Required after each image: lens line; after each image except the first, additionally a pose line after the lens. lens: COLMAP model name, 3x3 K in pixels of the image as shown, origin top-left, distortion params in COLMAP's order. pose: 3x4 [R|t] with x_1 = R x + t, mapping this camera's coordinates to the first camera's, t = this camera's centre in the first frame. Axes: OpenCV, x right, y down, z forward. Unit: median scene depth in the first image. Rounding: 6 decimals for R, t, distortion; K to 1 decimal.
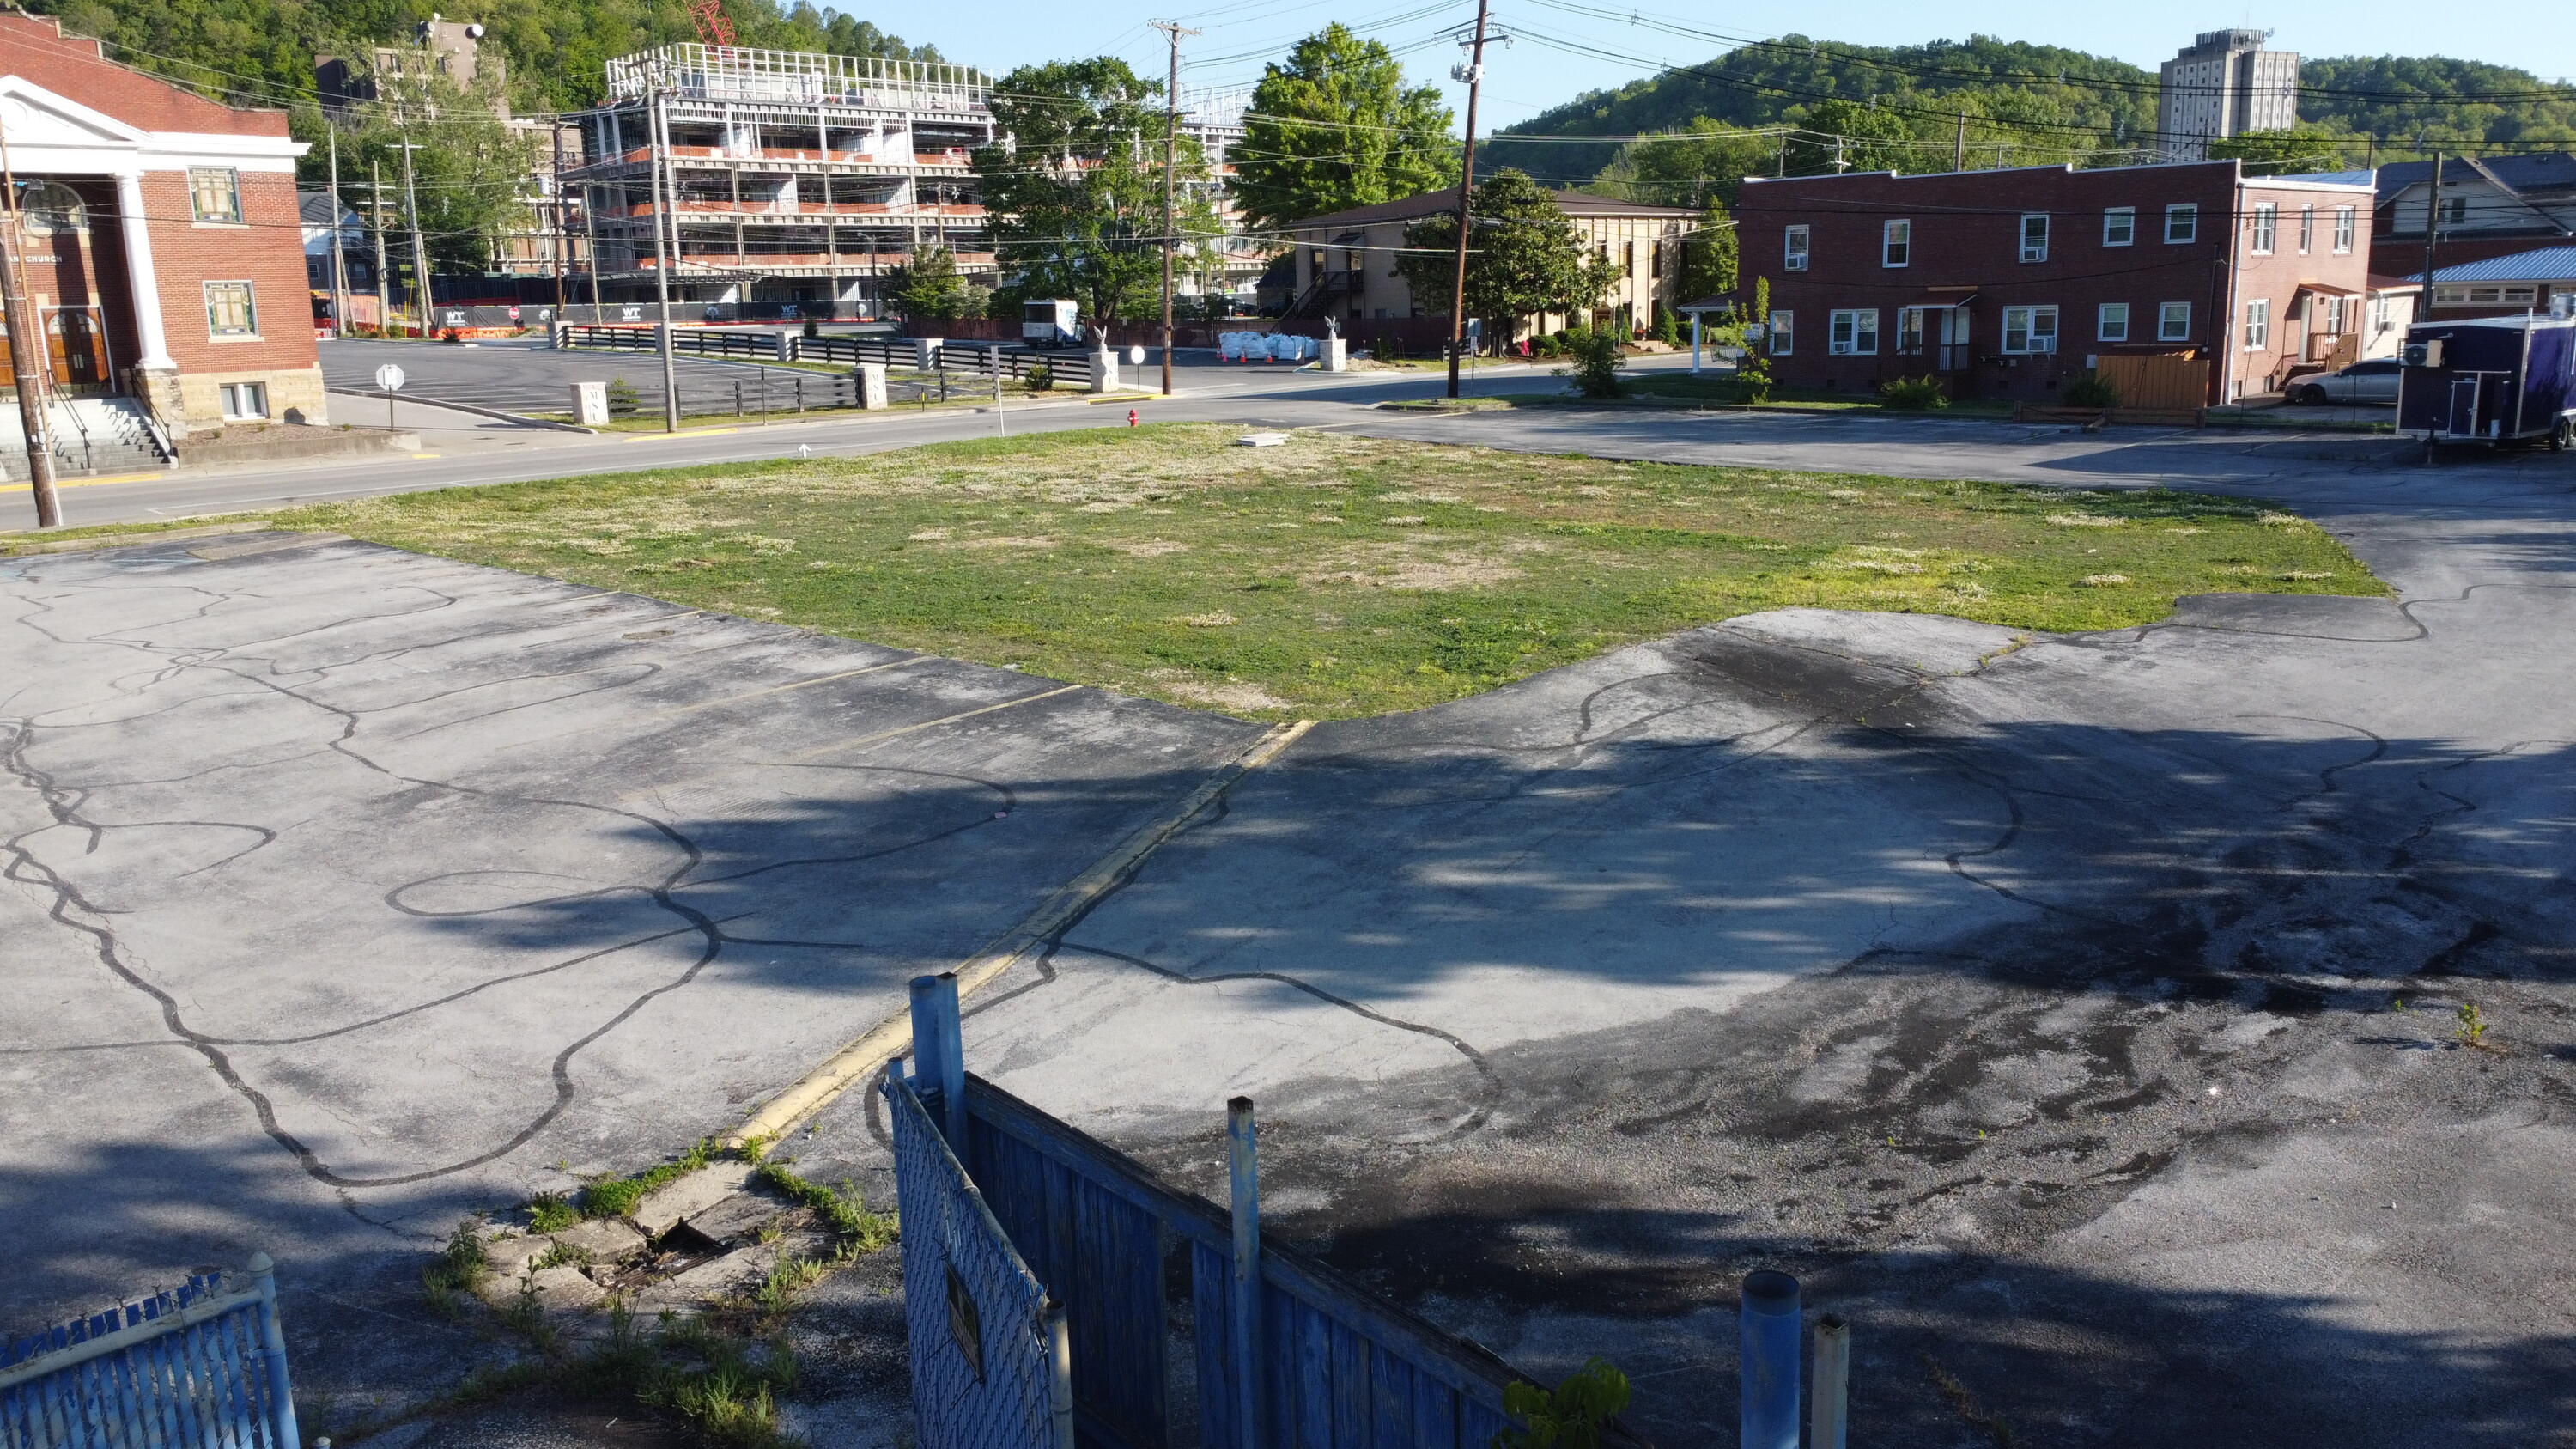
lens RADIAL K [[1932.3, 0, 1294.1], [0, 1932.3, 719.5], [0, 0, 1]] dist [0.000544, -0.005799]
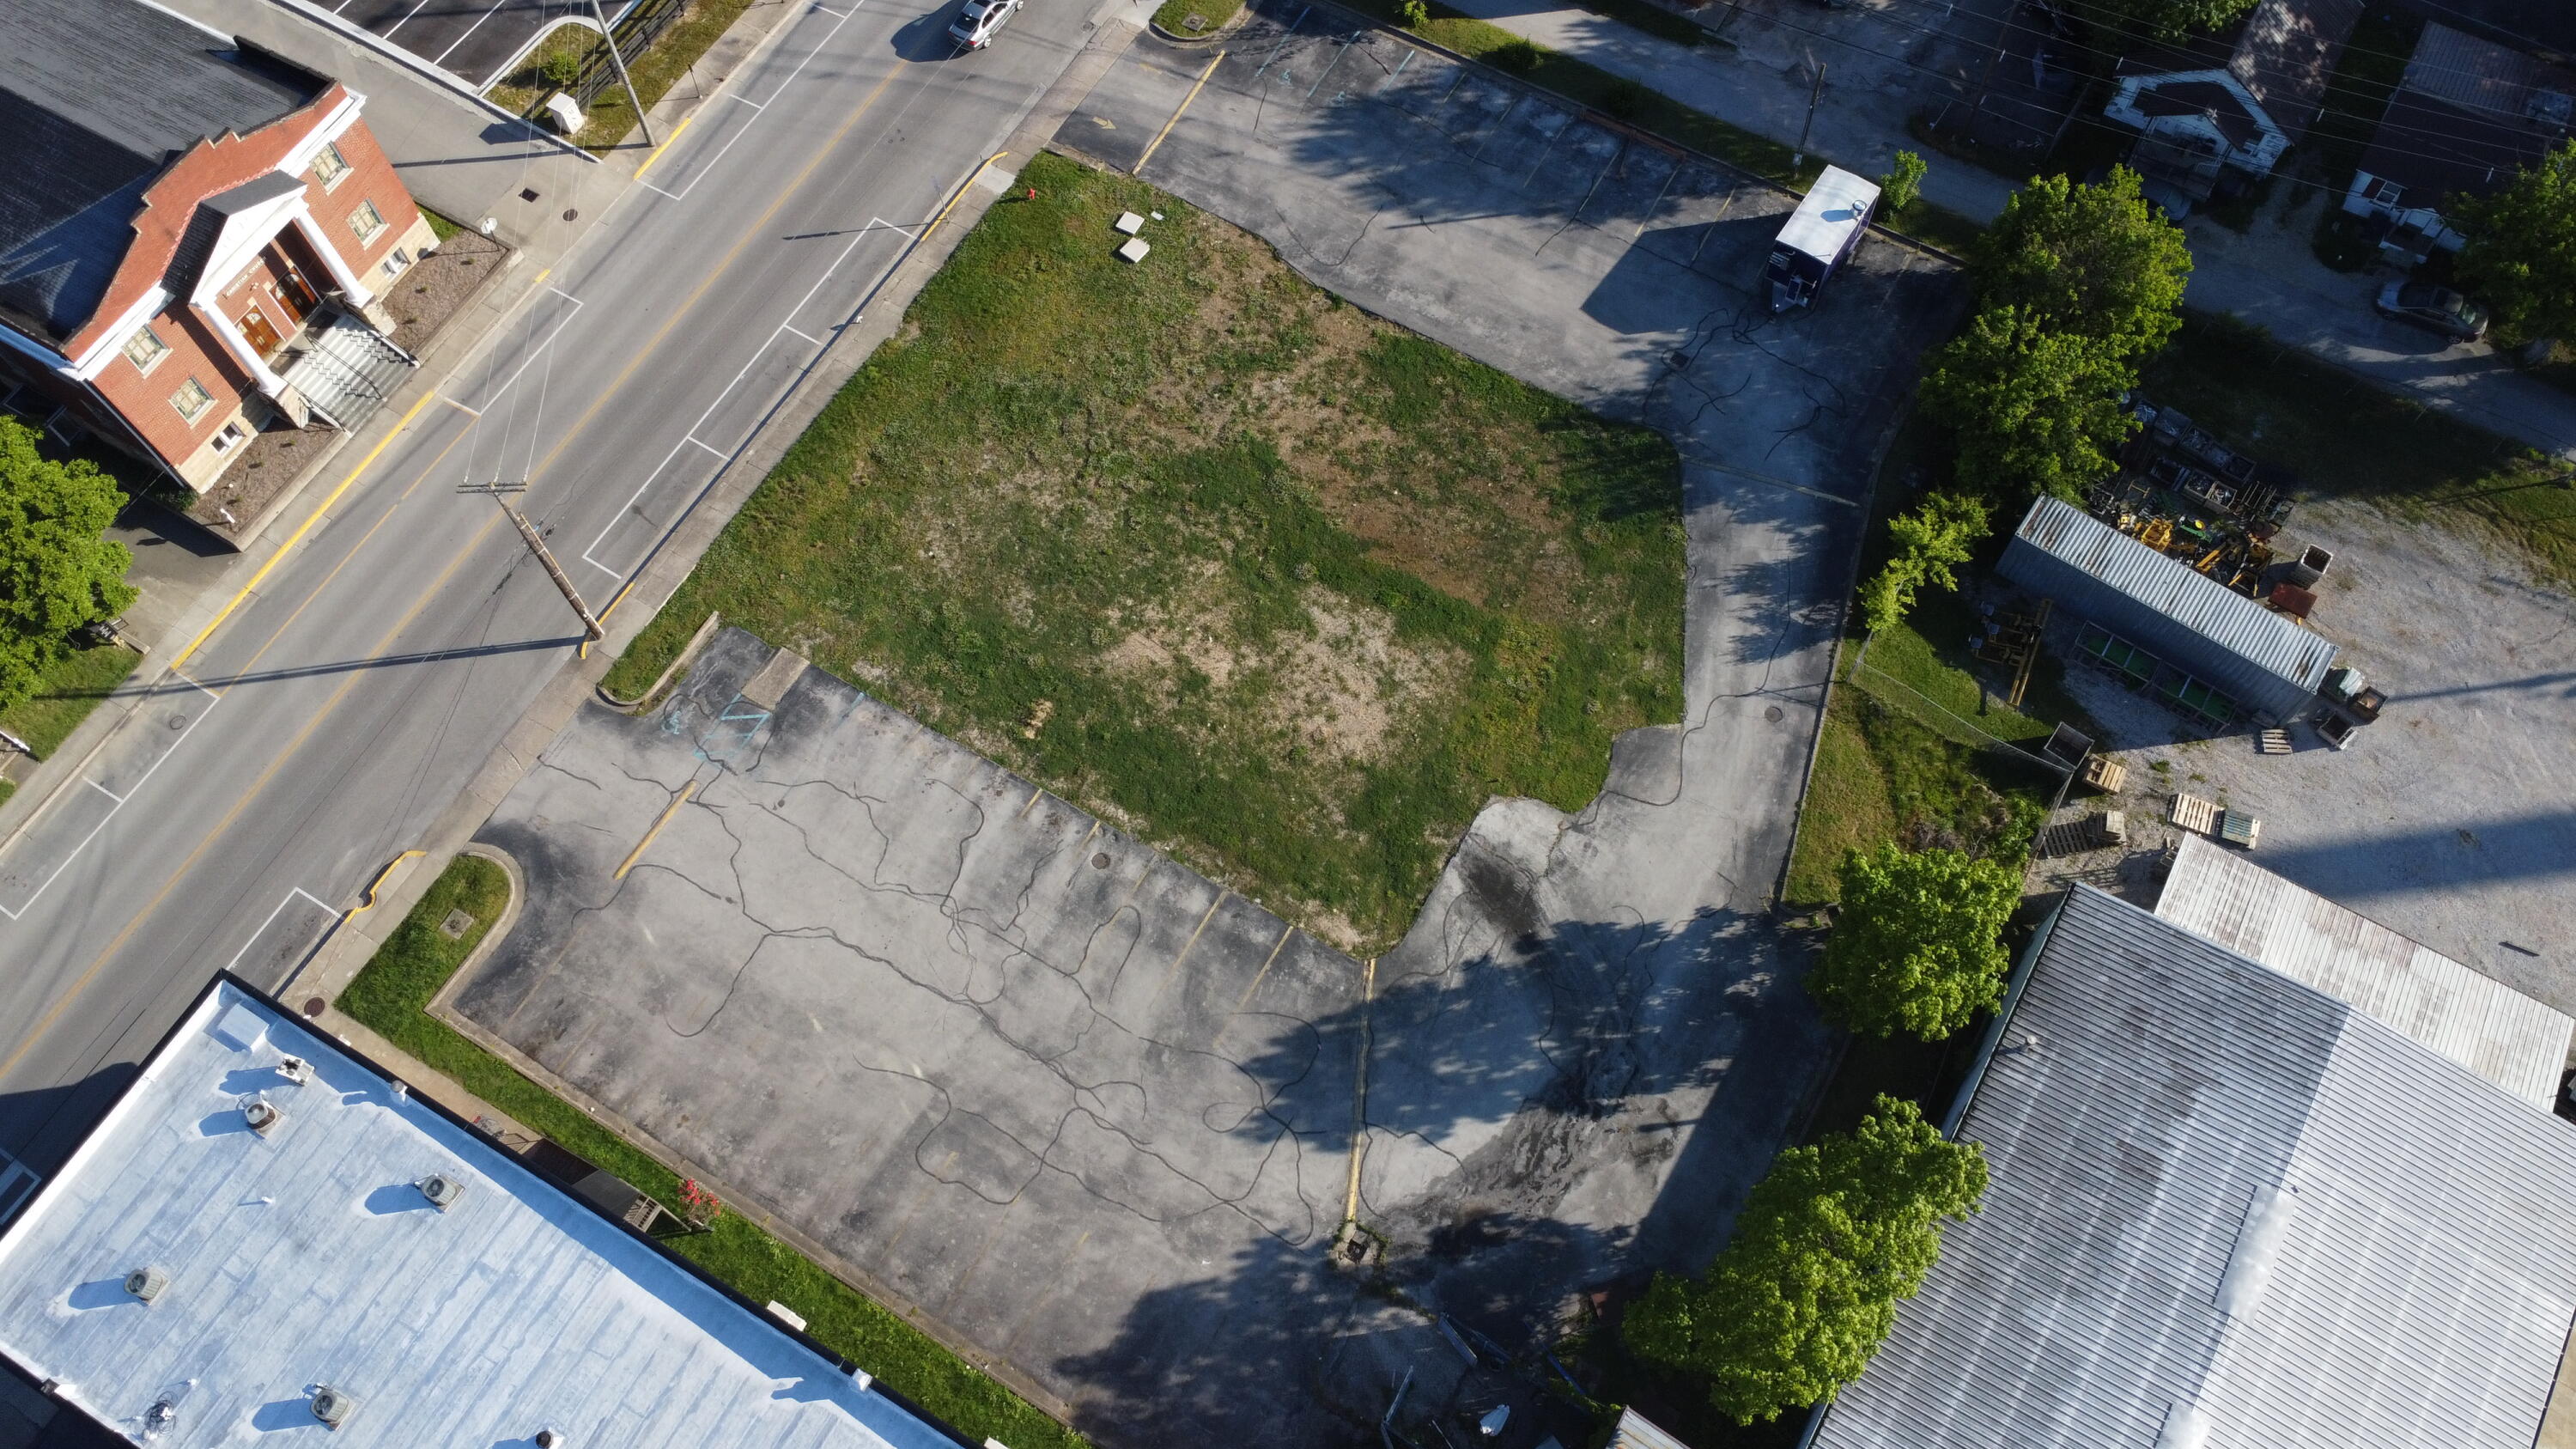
lens RADIAL K [[1929.5, 0, 1293.4], [0, 1929.5, 721.1], [0, 0, 1]] dist [0.003172, -0.006210]
pose [[0.966437, -0.227558, 0.119234, -0.150830], [0.053330, 0.631715, 0.773364, -1.000398], [-0.251307, -0.741049, 0.622649, -0.288686]]
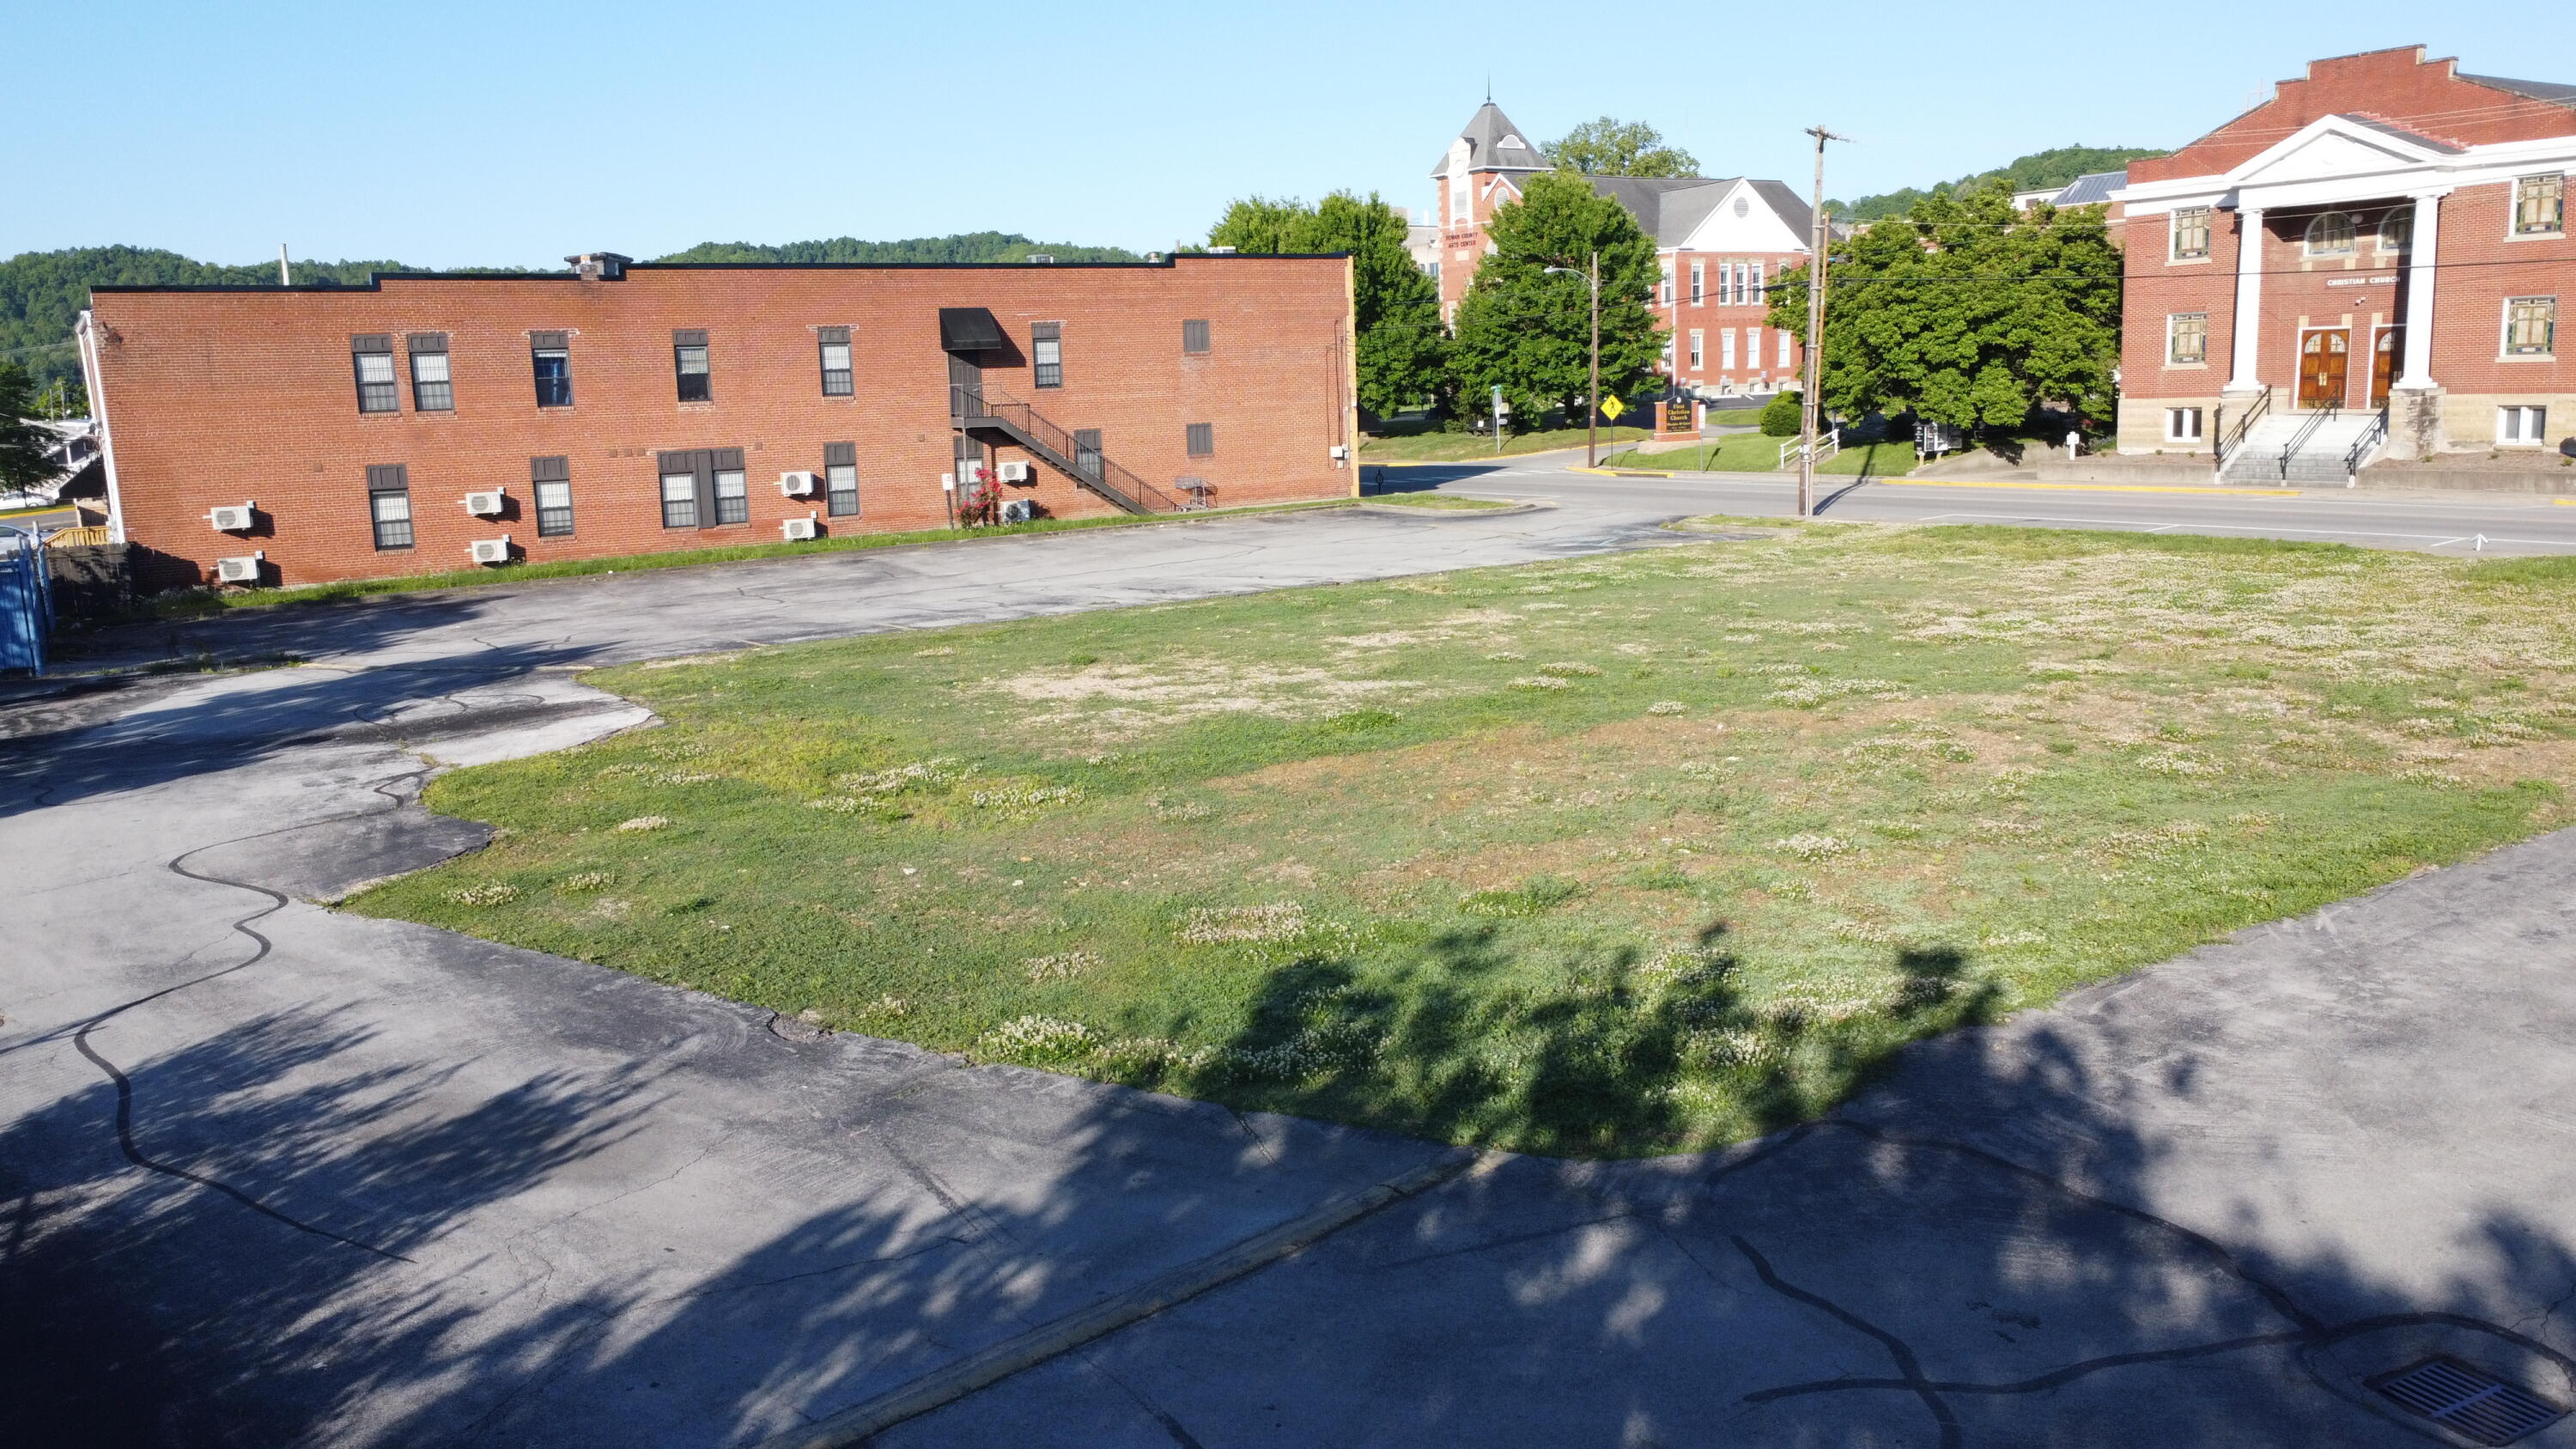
lens RADIAL K [[1923.3, 0, 1288.0], [0, 1923.3, 724.5], [0, 0, 1]] dist [0.002523, -0.003143]
pose [[-0.219870, 0.210125, -0.952630, 0.491504], [-0.168398, 0.953692, 0.249226, -0.156577], [0.960885, 0.215218, -0.174304, 0.615803]]
